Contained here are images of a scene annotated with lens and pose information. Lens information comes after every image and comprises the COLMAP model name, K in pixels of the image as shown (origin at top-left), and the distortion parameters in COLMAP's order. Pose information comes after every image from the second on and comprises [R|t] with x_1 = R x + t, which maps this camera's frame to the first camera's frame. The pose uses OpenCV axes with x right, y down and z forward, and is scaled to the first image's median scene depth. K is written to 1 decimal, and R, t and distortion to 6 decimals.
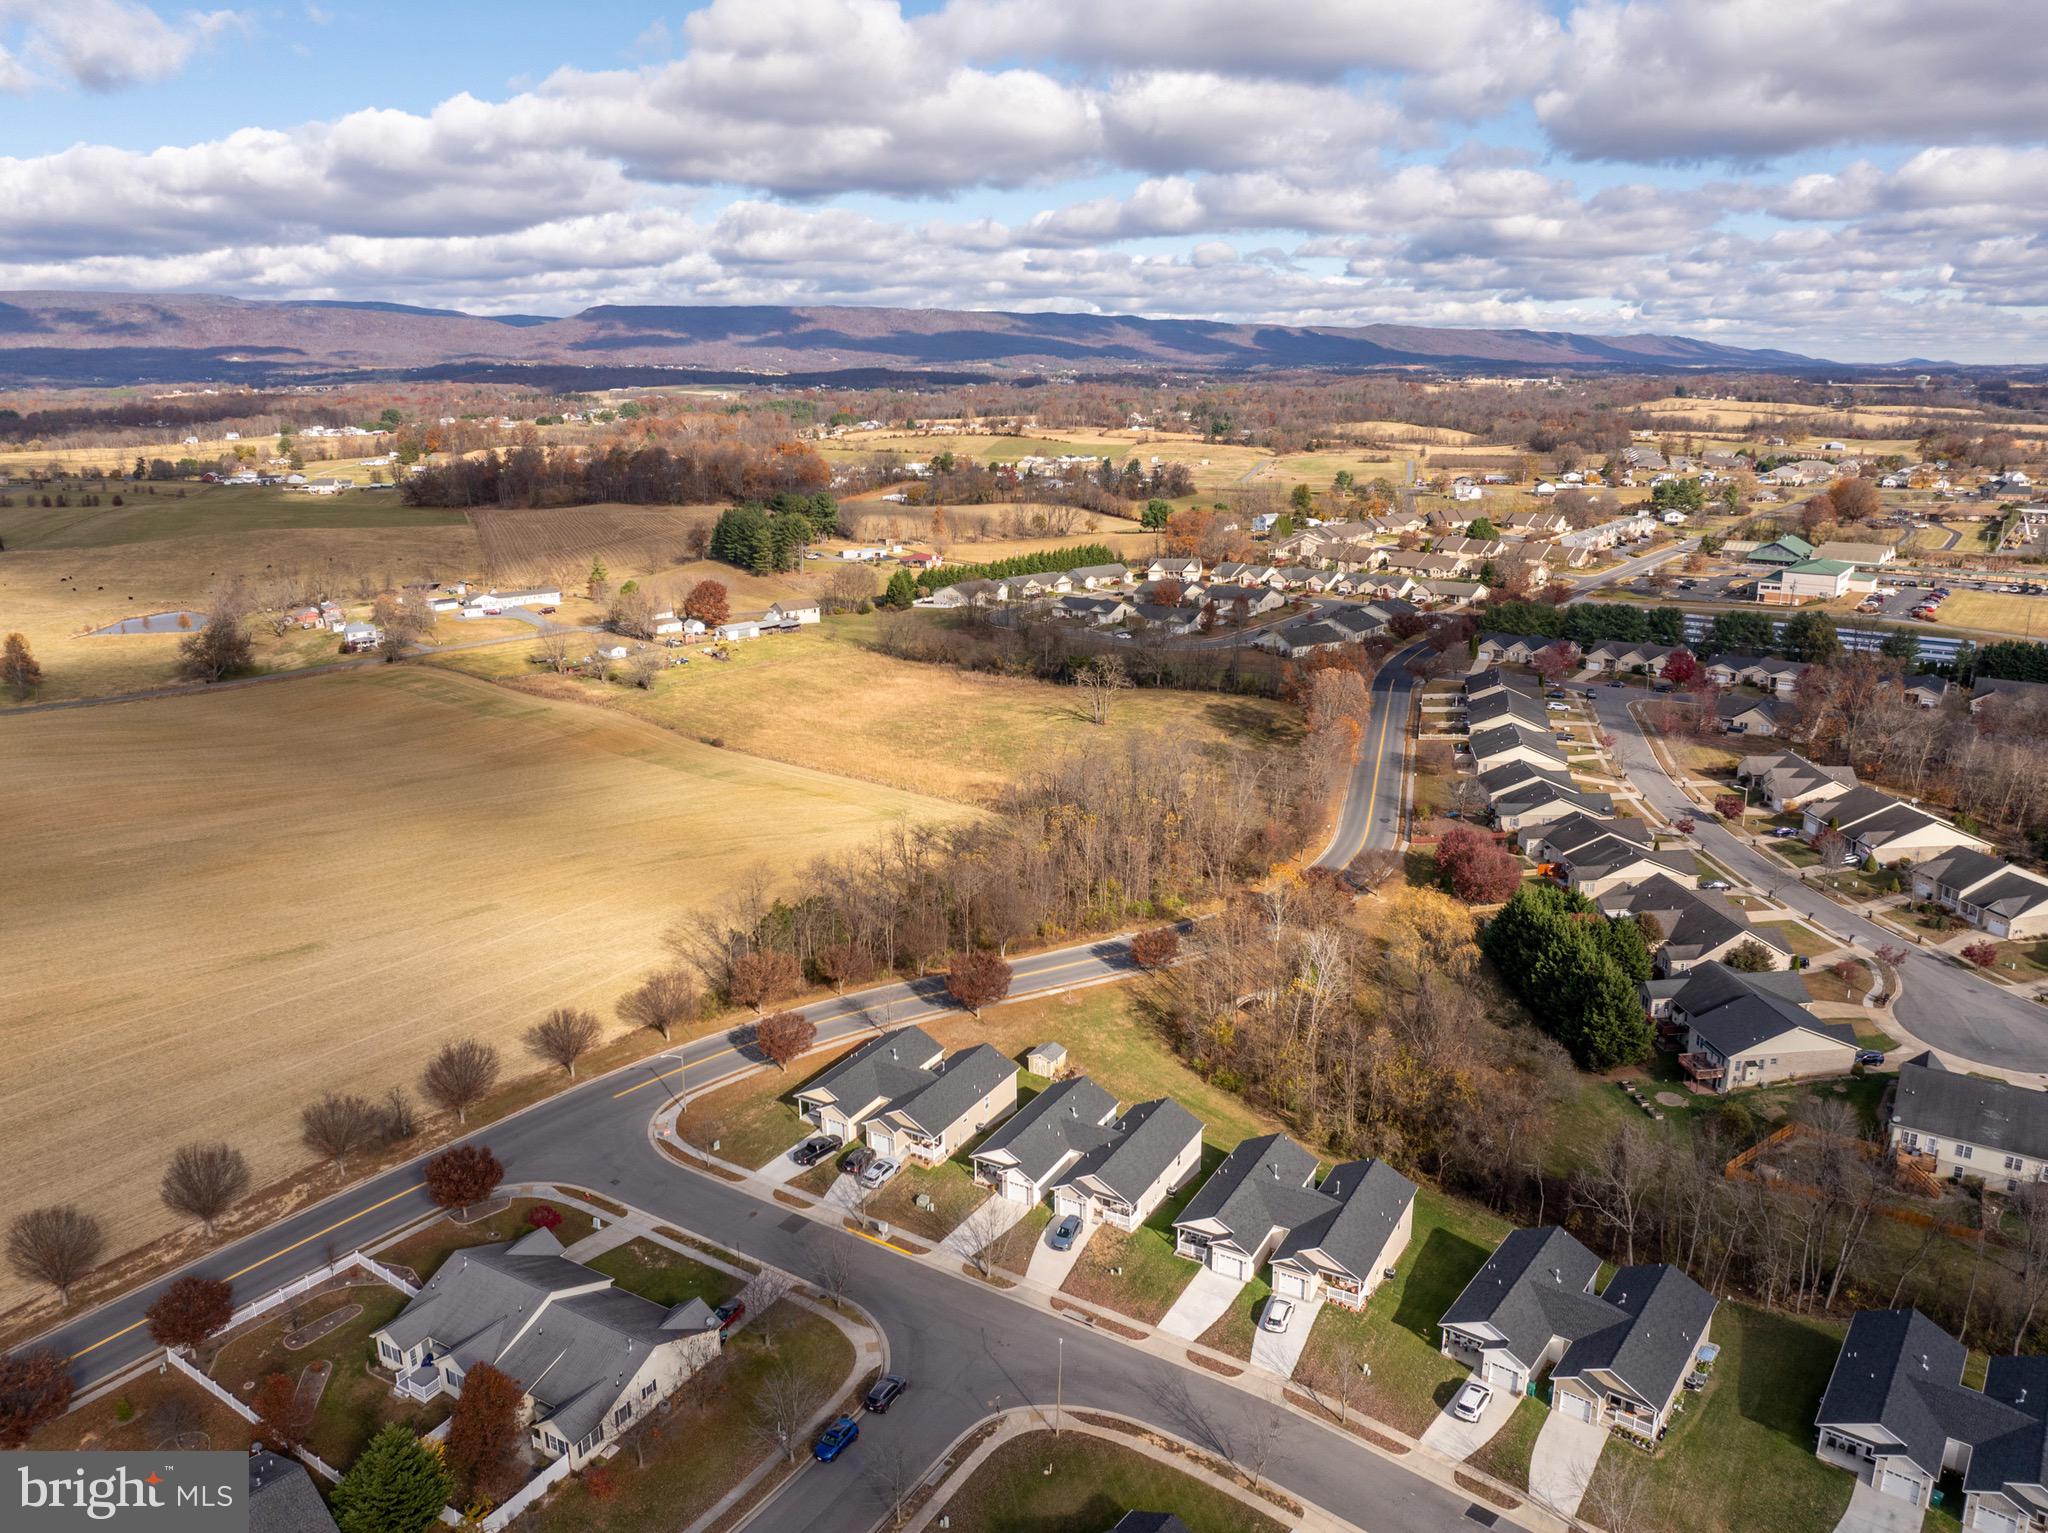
lens RADIAL K [[1439.6, 0, 1024.0], [0, 1439.6, 766.5], [0, 0, 1]] dist [-0.036316, 0.003277]
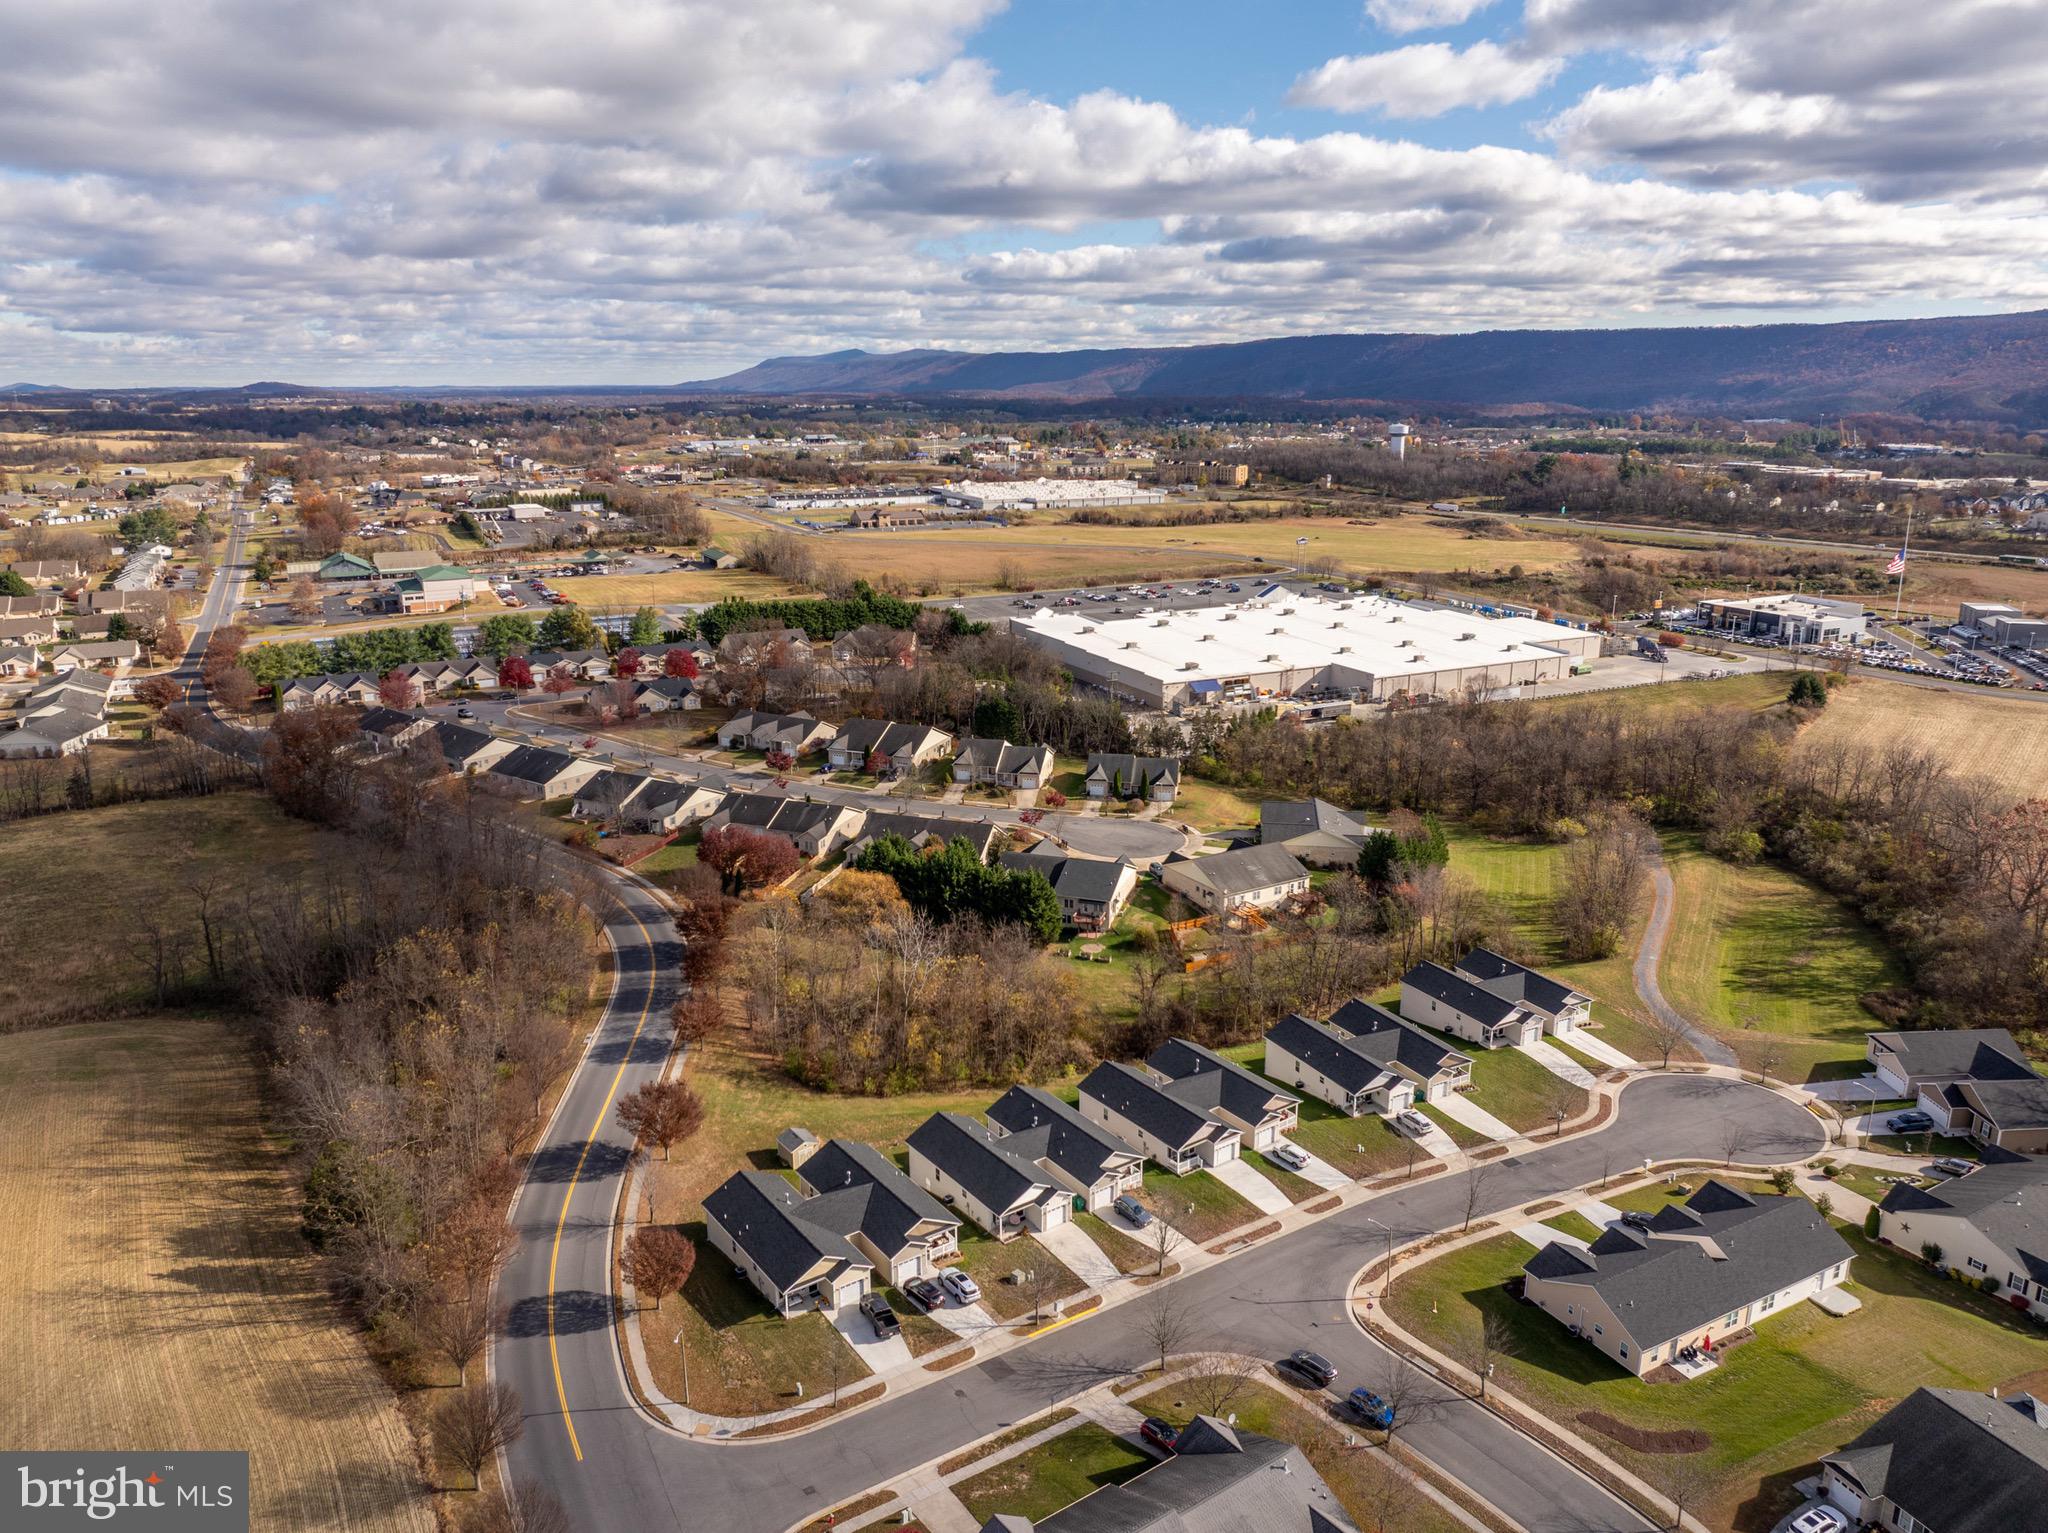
lens RADIAL K [[1439.6, 0, 1024.0], [0, 1439.6, 766.5], [0, 0, 1]] dist [-0.036316, 0.003277]
pose [[0.408691, -0.226146, 0.884211, -0.825382], [0.240297, 0.961295, 0.134793, -0.138624], [-0.880471, 0.157385, 0.447215, 0.542707]]
